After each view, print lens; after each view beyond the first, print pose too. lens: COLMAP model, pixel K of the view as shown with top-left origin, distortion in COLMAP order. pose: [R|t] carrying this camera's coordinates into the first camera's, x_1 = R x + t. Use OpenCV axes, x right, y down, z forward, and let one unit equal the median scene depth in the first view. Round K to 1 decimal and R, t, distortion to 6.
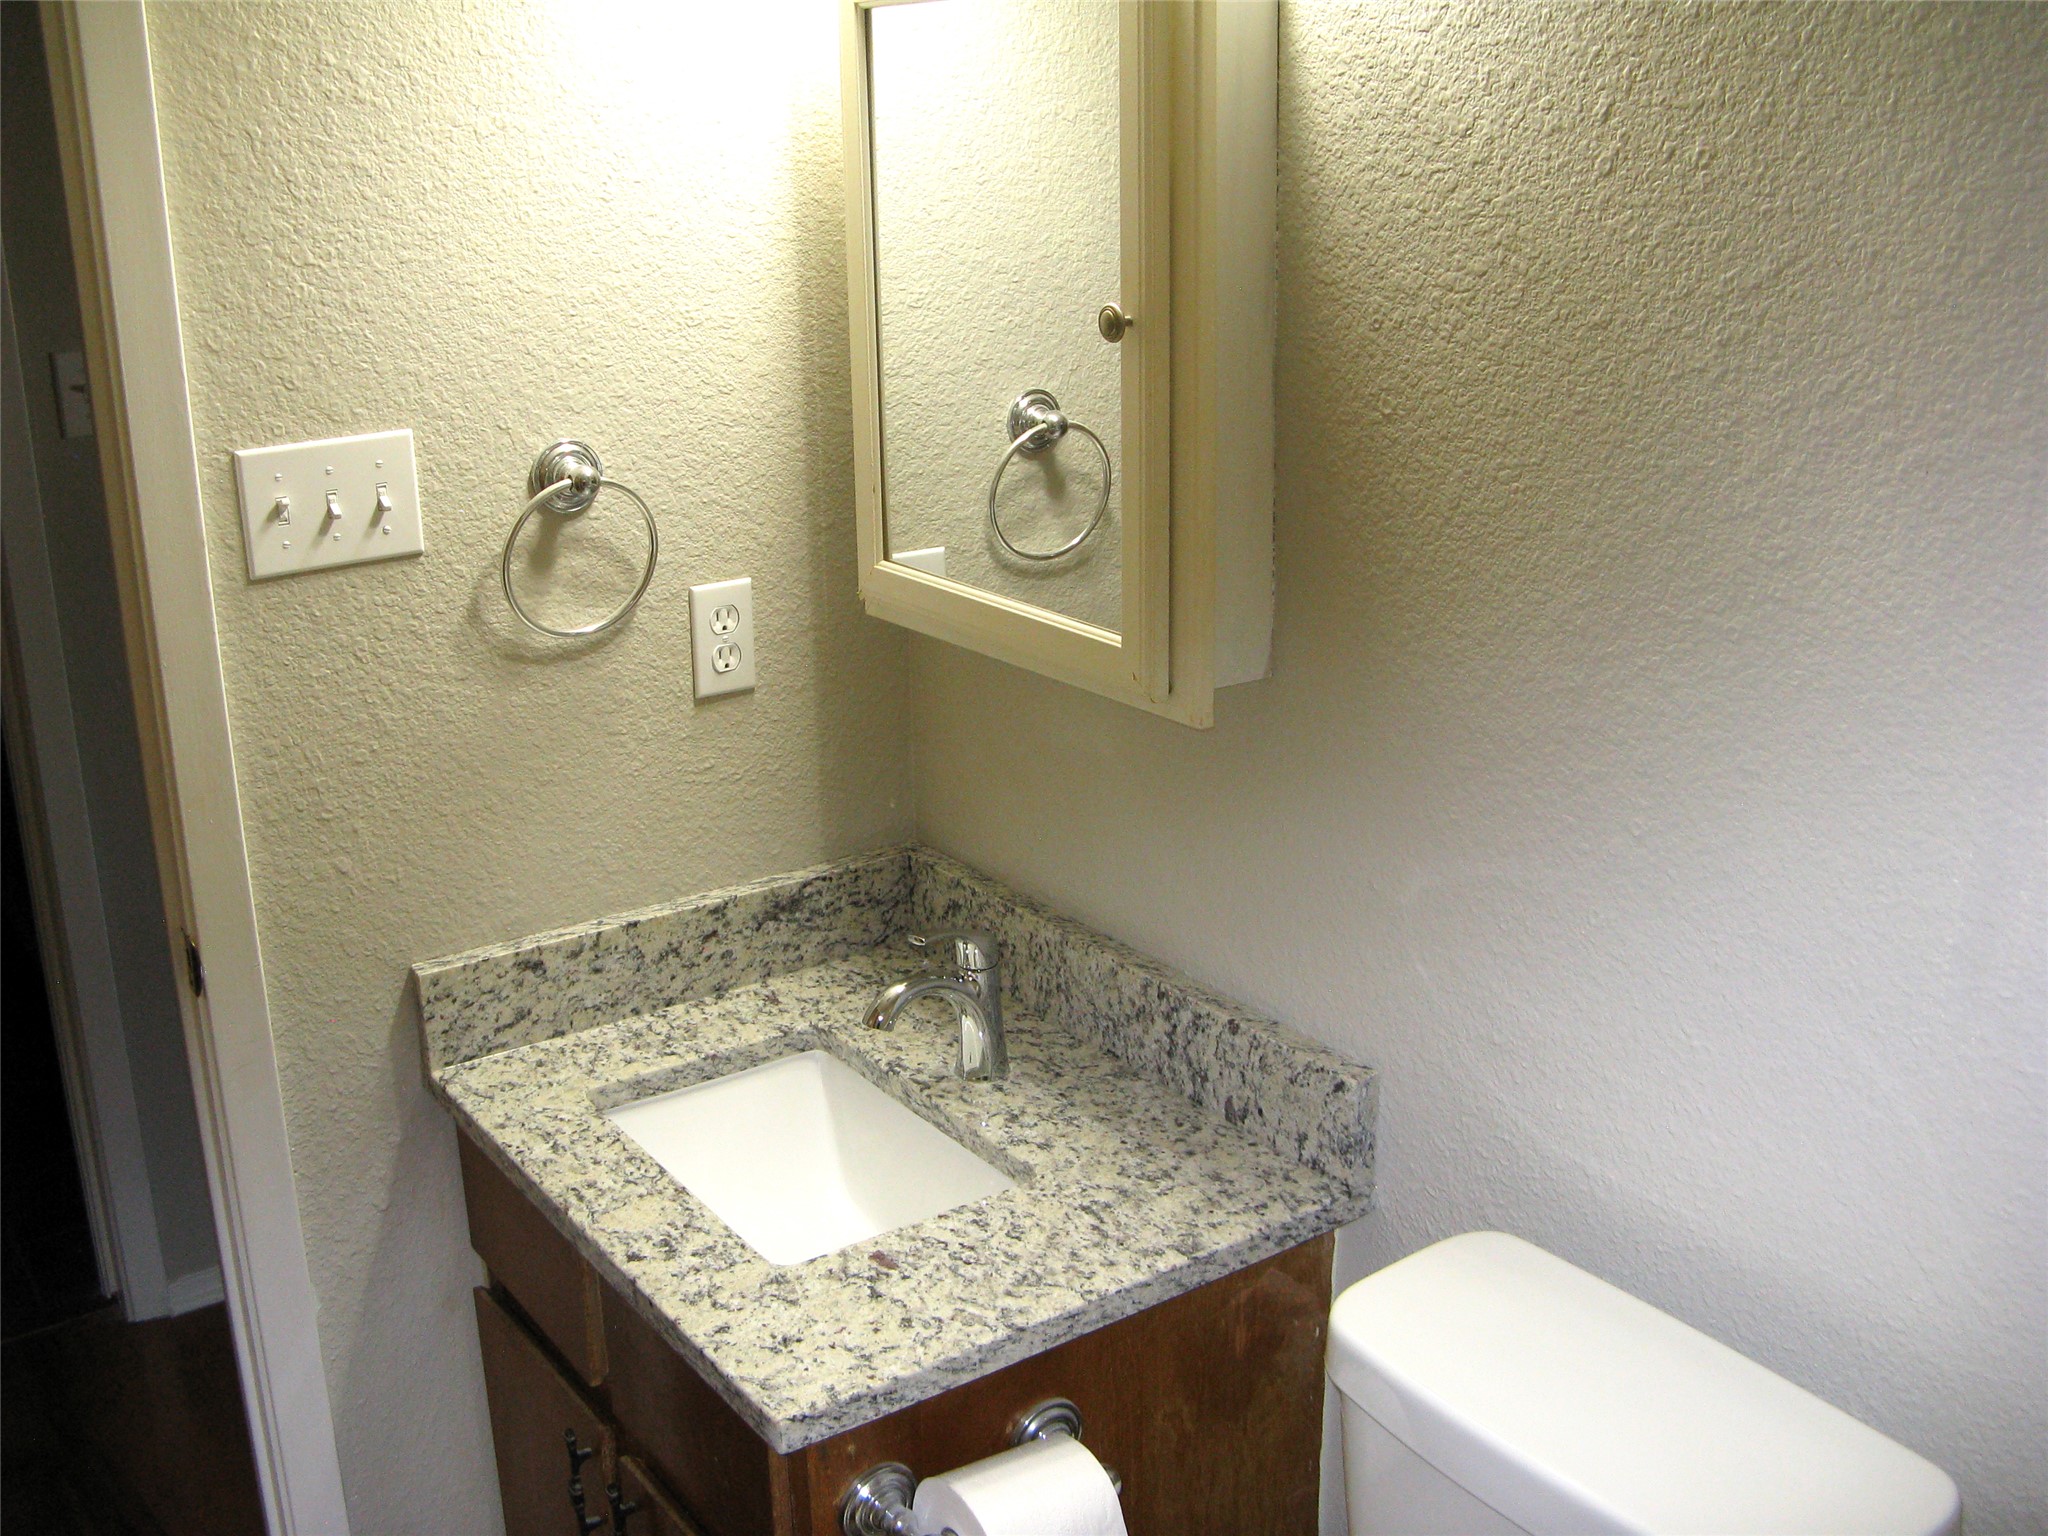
lens RADIAL K [[2105.2, 0, 1020.4], [0, 2105.2, 742.1], [0, 0, 1]] dist [-0.201190, 0.224497]
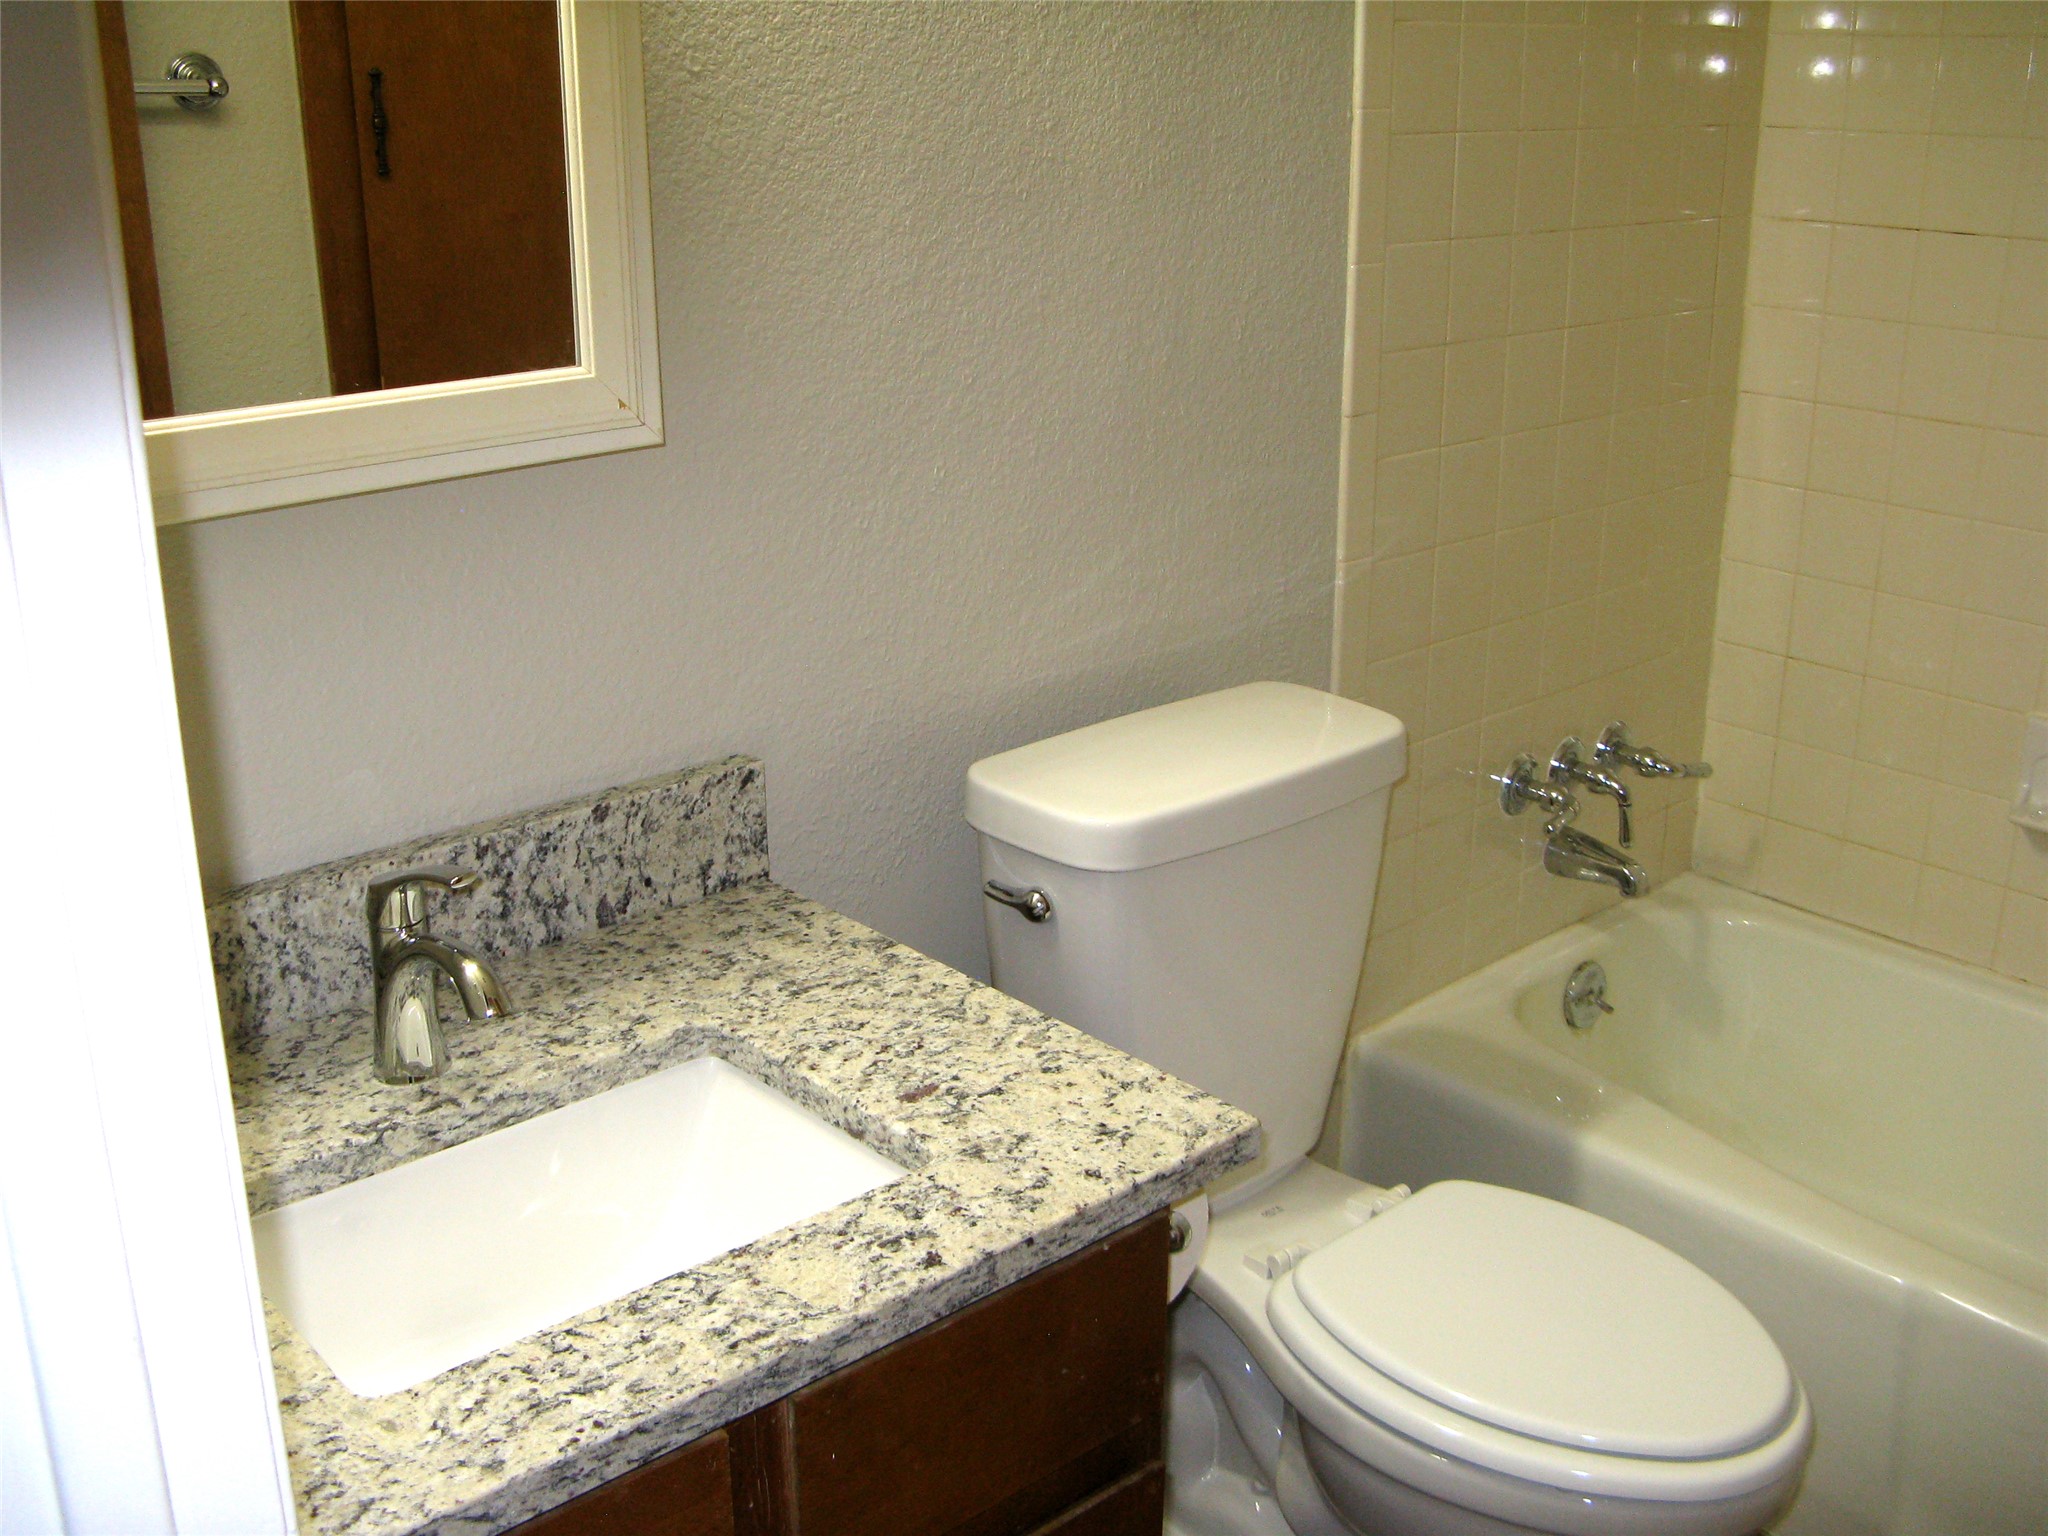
lens RADIAL K [[2105.2, 0, 1020.4], [0, 2105.2, 742.1], [0, 0, 1]] dist [-0.201190, 0.224497]
pose [[-0.126238, -0.298147, 0.946135, -0.763801], [0.290987, 0.900680, 0.322648, -0.125923], [-0.948362, 0.316043, -0.026943, 0.874500]]
